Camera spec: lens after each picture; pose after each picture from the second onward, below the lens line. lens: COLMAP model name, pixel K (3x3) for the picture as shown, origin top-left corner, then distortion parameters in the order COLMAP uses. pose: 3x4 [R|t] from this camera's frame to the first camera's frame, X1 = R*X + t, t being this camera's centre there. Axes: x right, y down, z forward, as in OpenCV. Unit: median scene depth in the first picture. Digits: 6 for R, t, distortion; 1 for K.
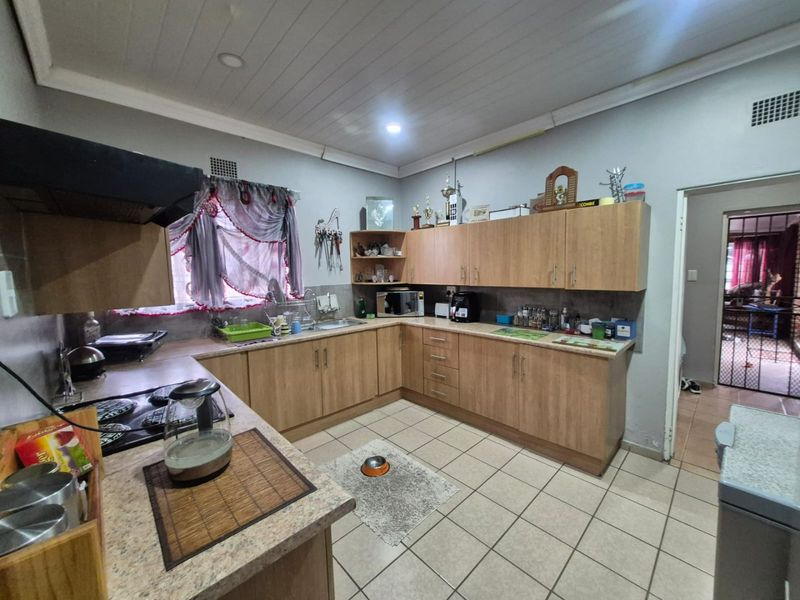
lens RADIAL K [[314.7, 0, 416.0], [0, 314.7, 296.5], [0, 0, 1]] dist [-0.000961, -0.000891]
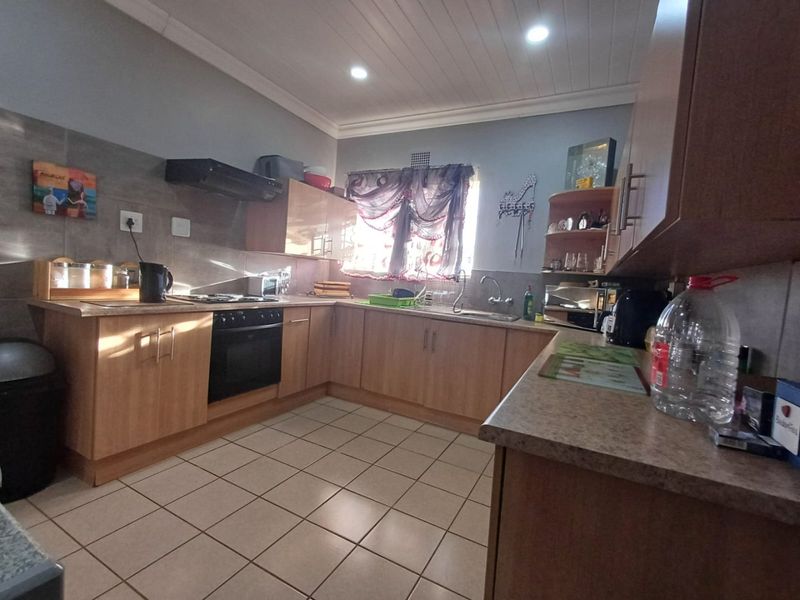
lens RADIAL K [[366.8, 0, 405.2], [0, 366.8, 297.8], [0, 0, 1]] dist [0.006911, -0.005276]
pose [[0.302976, 0.085679, -0.949139, 0.664100], [-0.164379, 0.985721, 0.036509, 0.047478], [0.938715, 0.144957, 0.312734, 0.579479]]
